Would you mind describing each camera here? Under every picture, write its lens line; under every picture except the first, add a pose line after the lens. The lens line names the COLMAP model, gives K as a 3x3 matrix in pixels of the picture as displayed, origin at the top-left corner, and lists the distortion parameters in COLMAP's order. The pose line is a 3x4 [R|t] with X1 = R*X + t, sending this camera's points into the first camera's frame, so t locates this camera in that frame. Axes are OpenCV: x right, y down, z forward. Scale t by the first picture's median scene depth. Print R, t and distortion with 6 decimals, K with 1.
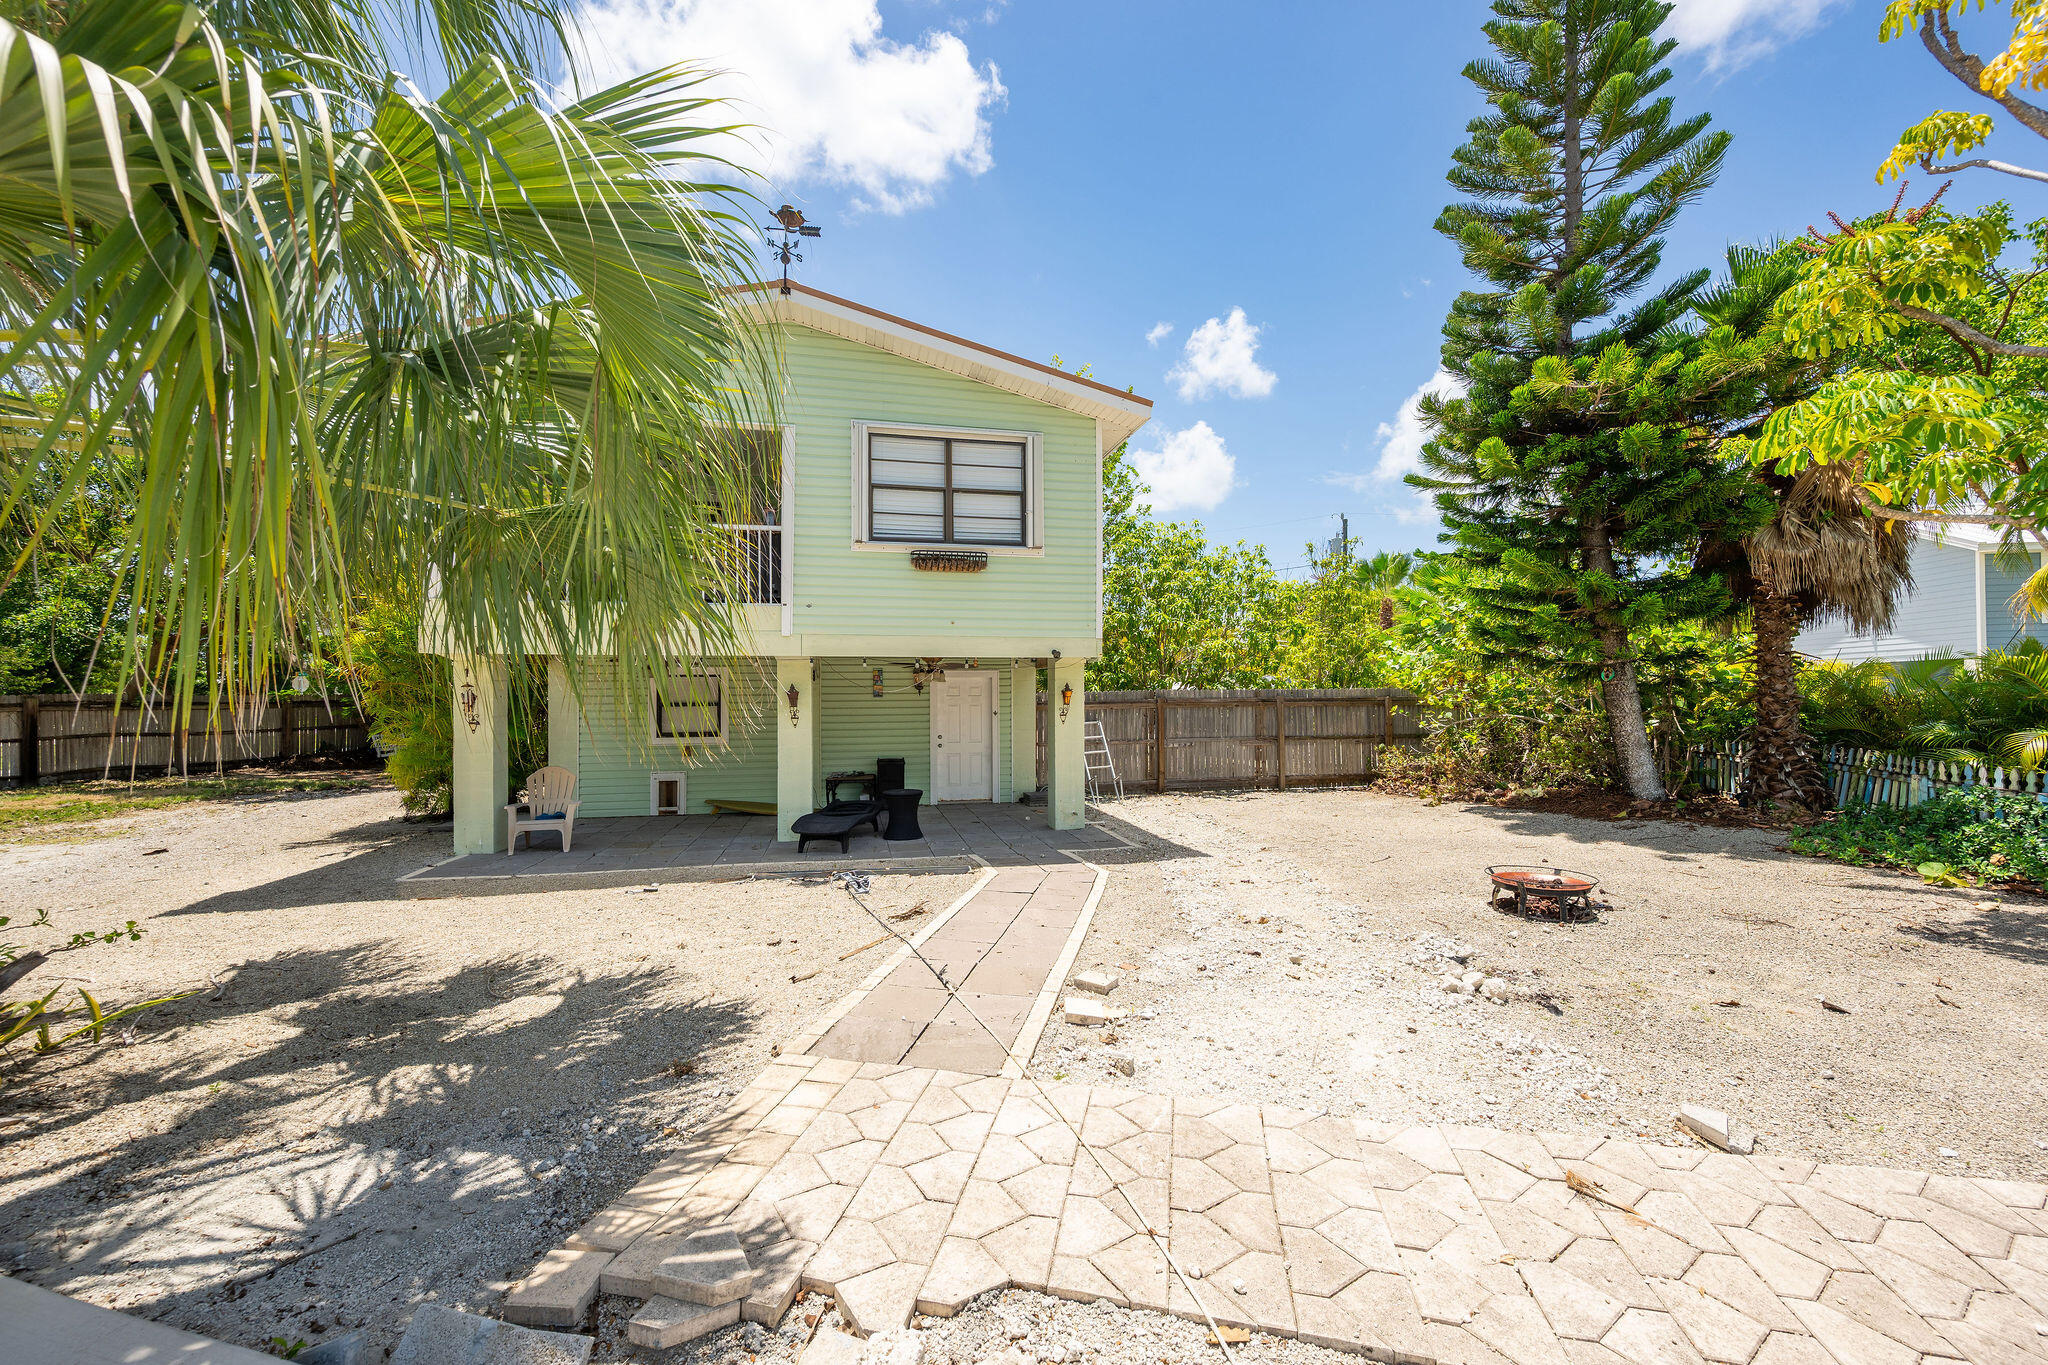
lens RADIAL K [[803.4, 0, 1036.8], [0, 803.4, 689.0], [0, 0, 1]] dist [0.000720, 0.000113]
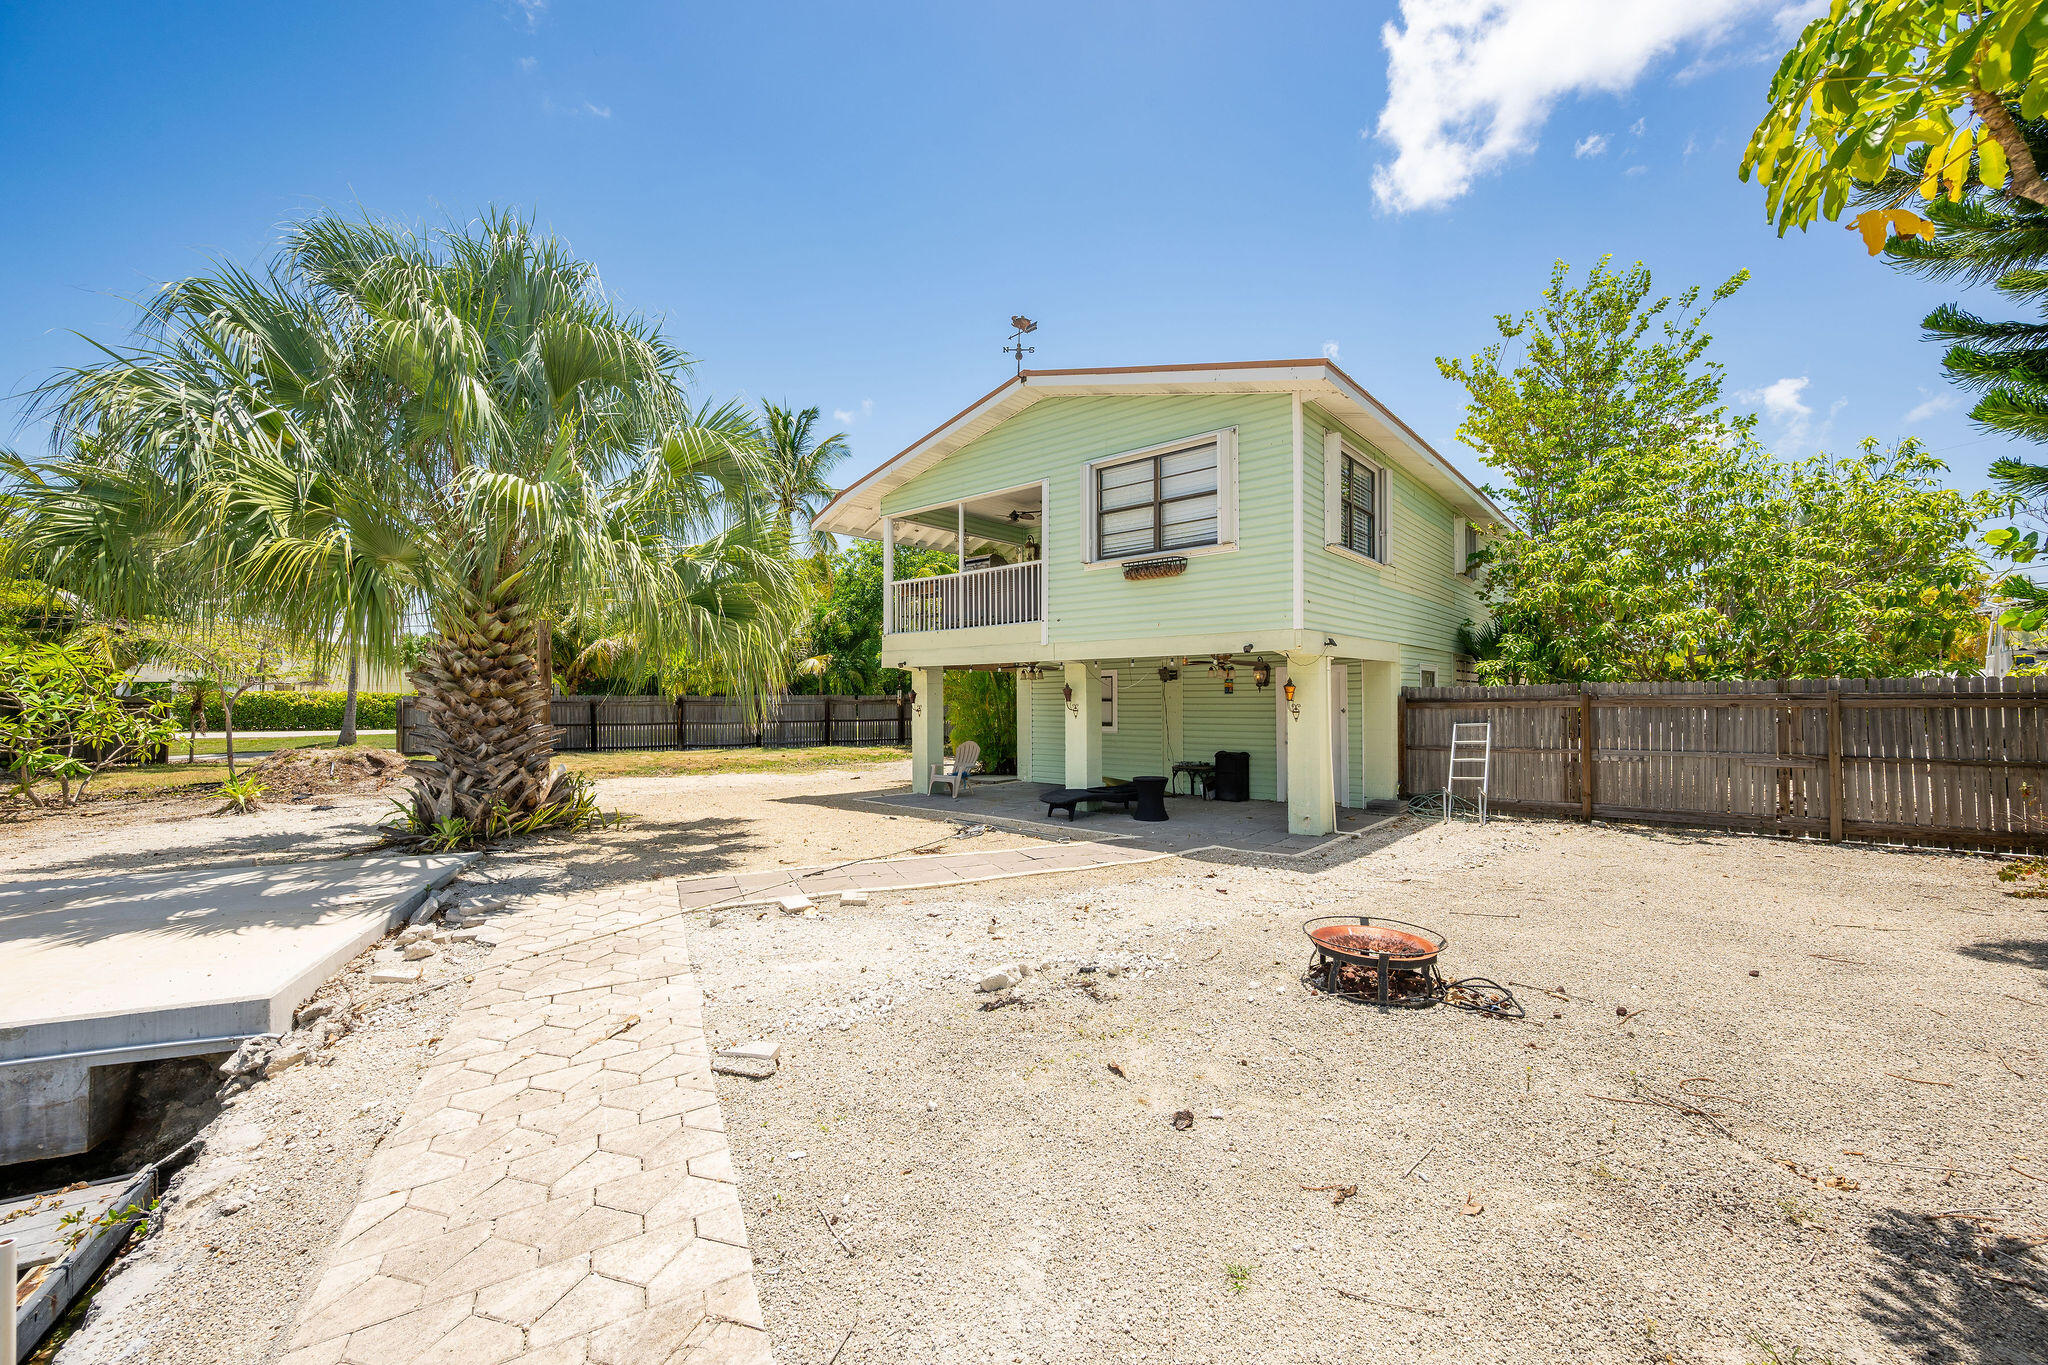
lens RADIAL K [[803.4, 0, 1022.1], [0, 803.4, 694.3], [0, 0, 1]] dist [0.000720, 0.000113]
pose [[0.600042, -0.004185, -0.799958, 0.651024], [0.006347, 0.999980, -0.000471, 0.011962], [0.799943, -0.004794, 0.600056, 0.195862]]
